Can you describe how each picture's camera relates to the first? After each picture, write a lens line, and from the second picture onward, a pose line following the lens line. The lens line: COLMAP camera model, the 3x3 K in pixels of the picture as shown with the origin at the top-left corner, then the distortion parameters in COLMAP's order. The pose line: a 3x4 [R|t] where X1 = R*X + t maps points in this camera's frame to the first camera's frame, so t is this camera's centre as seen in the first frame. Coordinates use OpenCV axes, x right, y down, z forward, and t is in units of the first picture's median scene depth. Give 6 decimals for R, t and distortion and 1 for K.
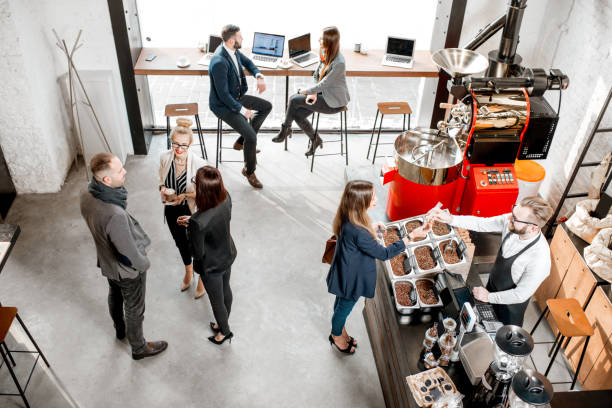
lens RADIAL K [[604.6, 0, 310.1], [0, 604.6, 201.7], [0, 0, 1]] dist [-0.063018, 0.000000]
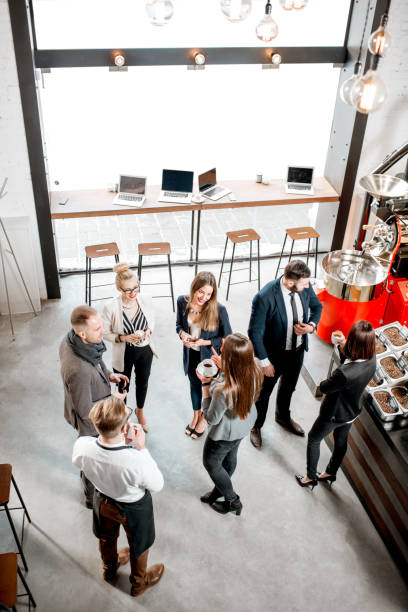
lens RADIAL K [[604.6, 0, 210.4], [0, 604.6, 304.9], [0, 0, 1]] dist [-0.063018, 0.000000]
pose [[0.985004, -0.092873, 0.145403, -0.225893], [0.098477, 0.994631, -0.031811, -0.014306], [-0.141668, 0.045652, 0.988861, -0.023425]]
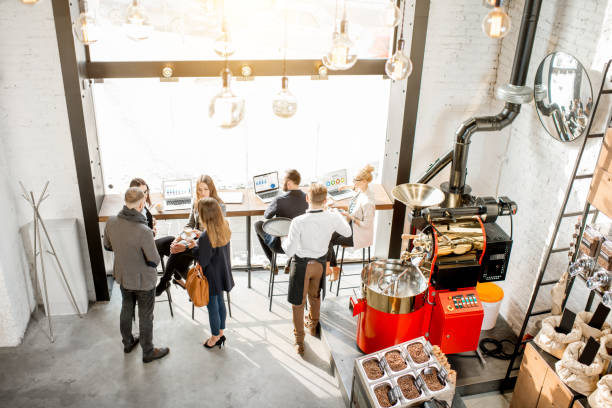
lens RADIAL K [[604.6, 0, 309.9], [0, 604.6, 204.1], [0, 0, 1]] dist [-0.063018, 0.000000]
pose [[0.992972, -0.050638, 0.106965, -0.054722], [0.071788, 0.976286, -0.204237, -0.010937], [-0.094086, 0.210480, 0.973060, -0.026751]]
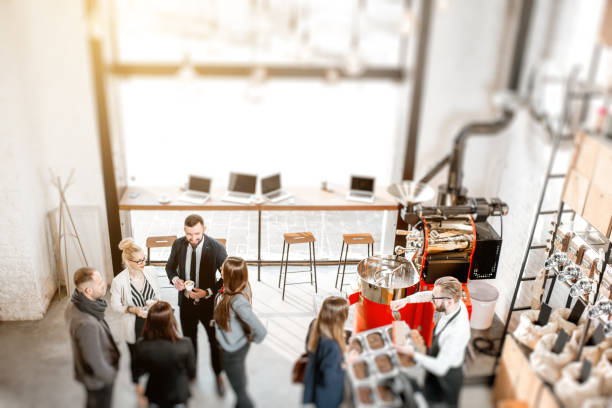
lens RADIAL K [[628.1, 0, 310.6], [0, 628.1, 204.6], [0, 0, 1]] dist [-0.066996, 0.000000]
pose [[0.999295, -0.008954, 0.036458, 0.015513], [0.017386, 0.971103, -0.238027, 0.064473], [-0.033274, 0.238493, 0.970574, -0.134509]]
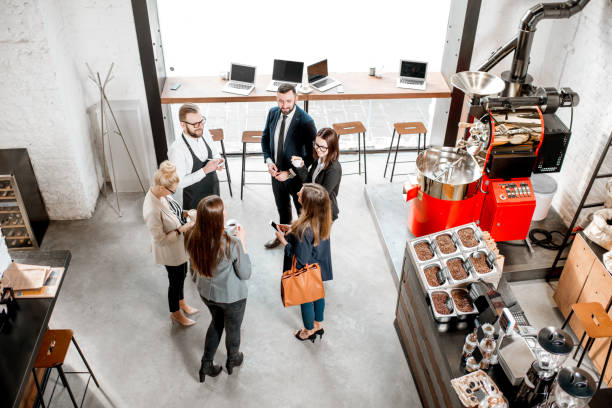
lens RADIAL K [[604.6, 0, 310.6], [0, 604.6, 201.8], [0, 0, 1]] dist [-0.063018, 0.000000]
pose [[0.999358, -0.032369, 0.015326, -0.065368], [0.032831, 0.998983, -0.030916, -0.000587], [-0.014309, 0.031399, 0.999404, -0.049575]]
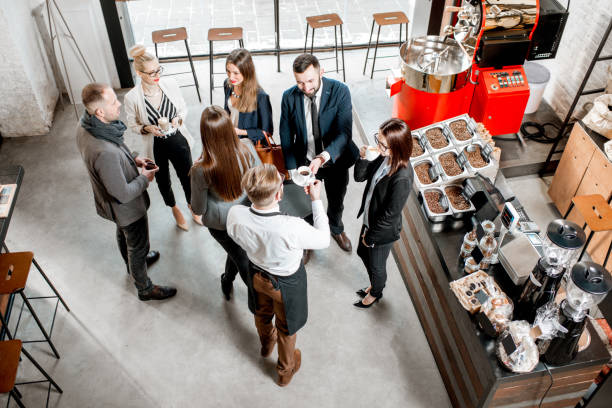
lens RADIAL K [[604.6, 0, 310.6], [0, 604.6, 201.1], [0, 0, 1]] dist [-0.063018, 0.000000]
pose [[0.995407, -0.083556, 0.046715, -0.069664], [0.077969, 0.990782, 0.110775, 0.021450], [-0.055540, -0.106624, 0.992747, 0.030641]]
